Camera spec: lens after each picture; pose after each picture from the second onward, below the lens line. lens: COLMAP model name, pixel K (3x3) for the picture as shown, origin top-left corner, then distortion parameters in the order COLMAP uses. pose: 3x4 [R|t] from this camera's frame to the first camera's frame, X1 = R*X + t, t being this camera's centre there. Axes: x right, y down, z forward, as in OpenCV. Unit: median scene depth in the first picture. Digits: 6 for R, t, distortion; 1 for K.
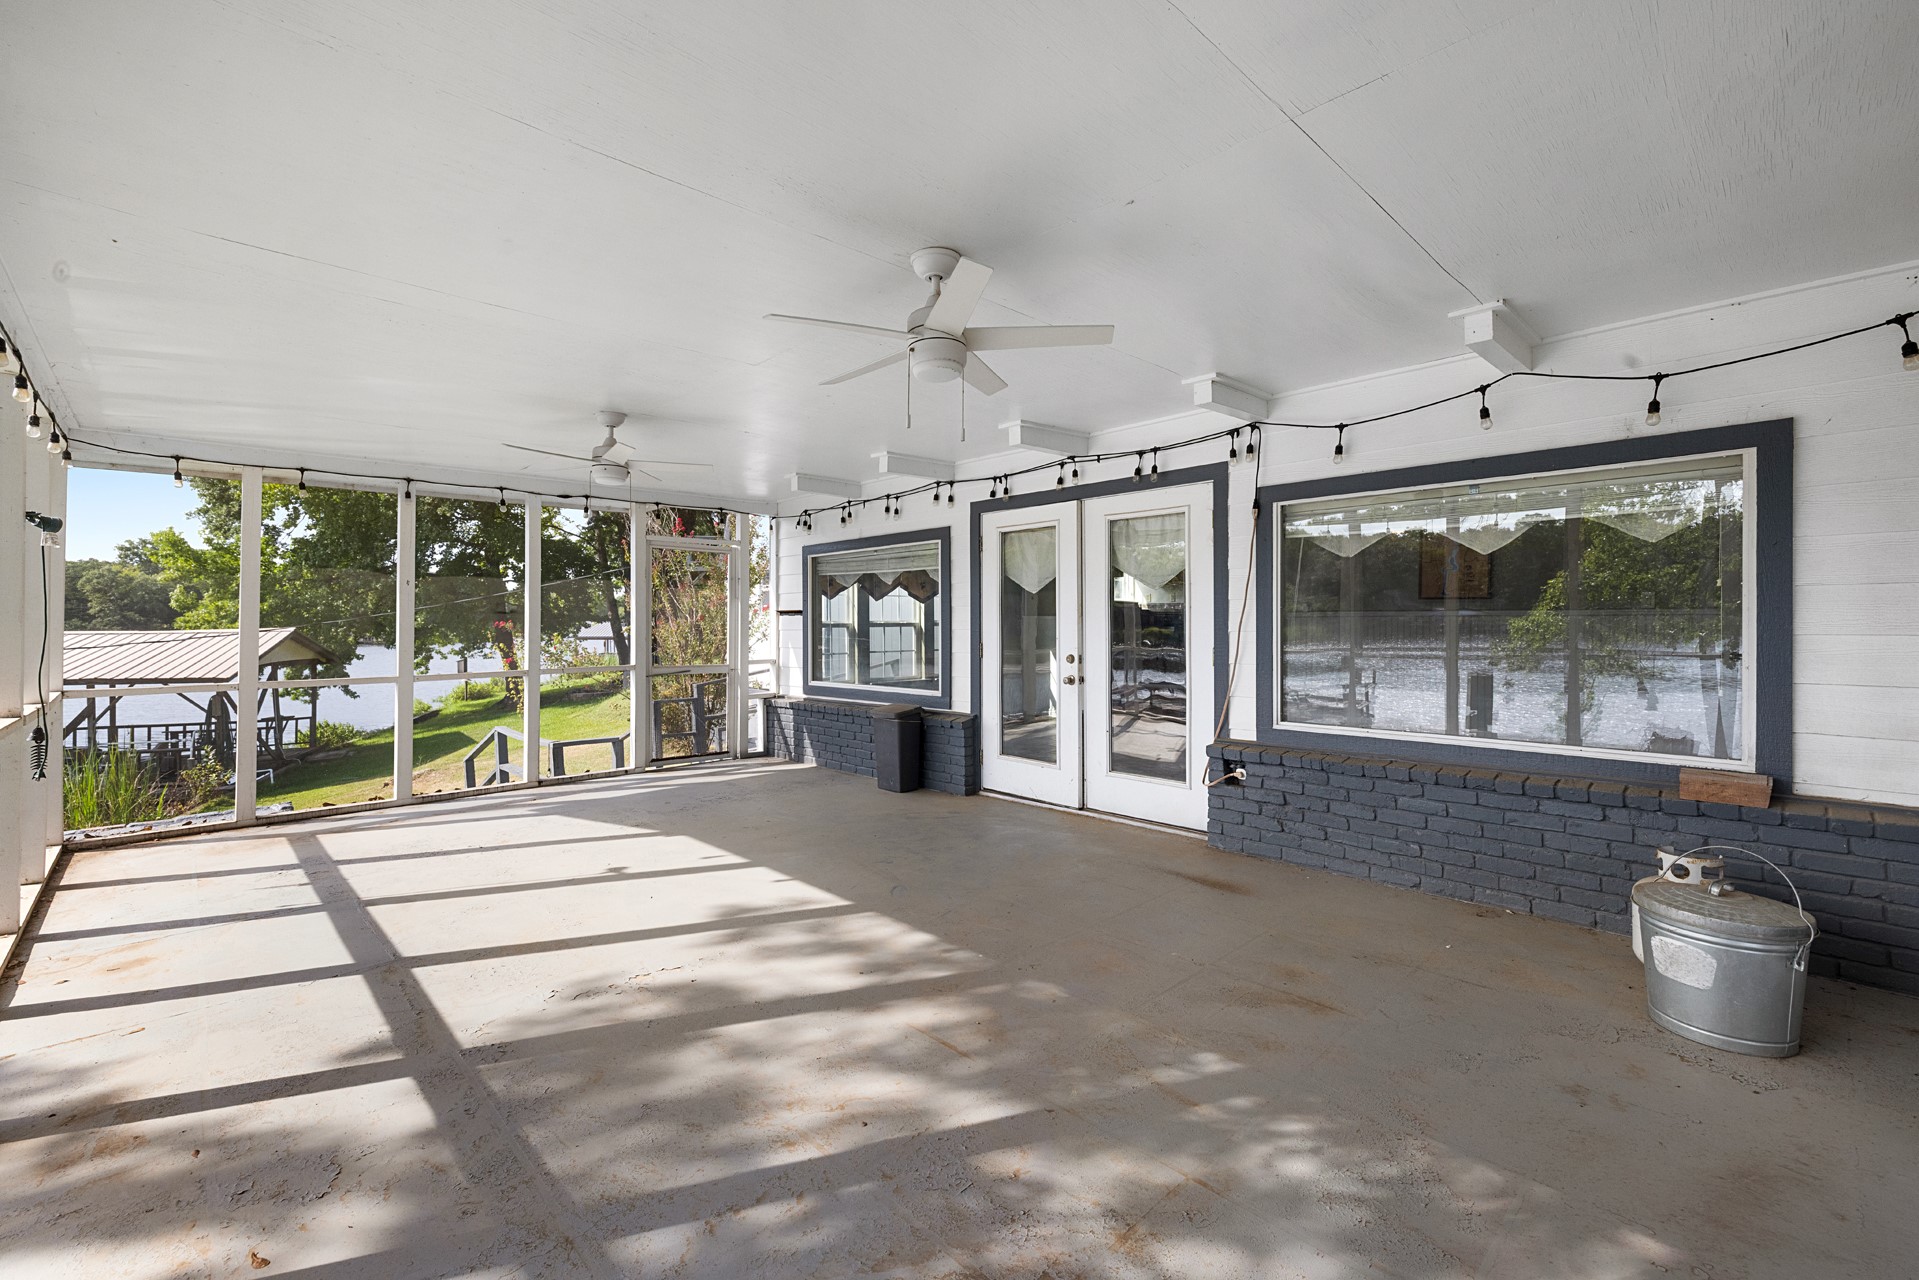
lens RADIAL K [[814.8, 0, 964.0], [0, 814.8, 626.3], [0, 0, 1]] dist [0.001706, 0.001337]
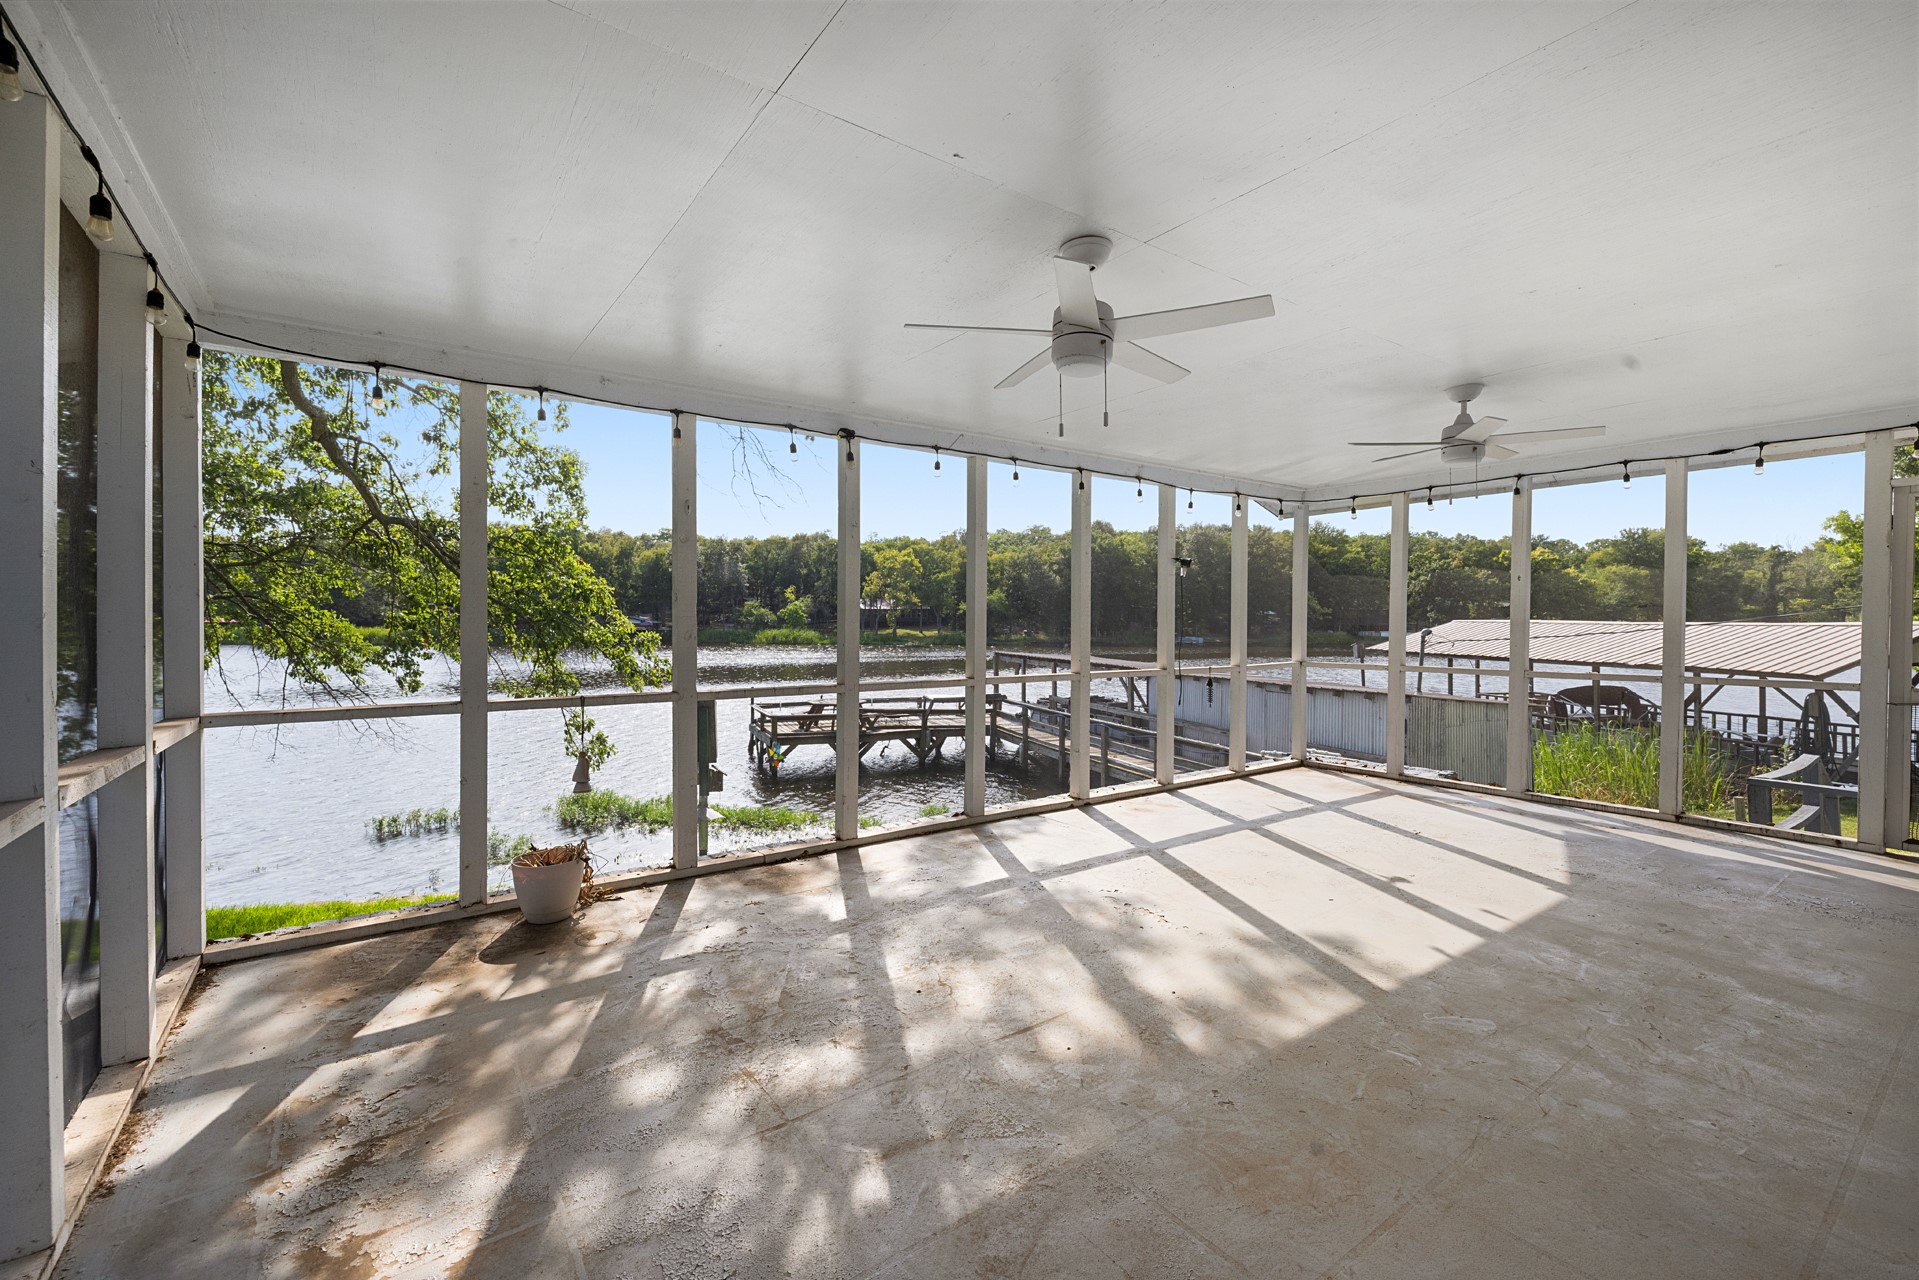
lens RADIAL K [[814.8, 0, 928.7], [0, 814.8, 624.0], [0, 0, 1]] dist [0.001706, 0.001337]
pose [[-0.192477, 0.010357, -0.981247, 0.614678], [-0.000006, 0.999944, 0.010556, -0.010516], [0.981302, 0.002037, -0.192466, 0.650774]]
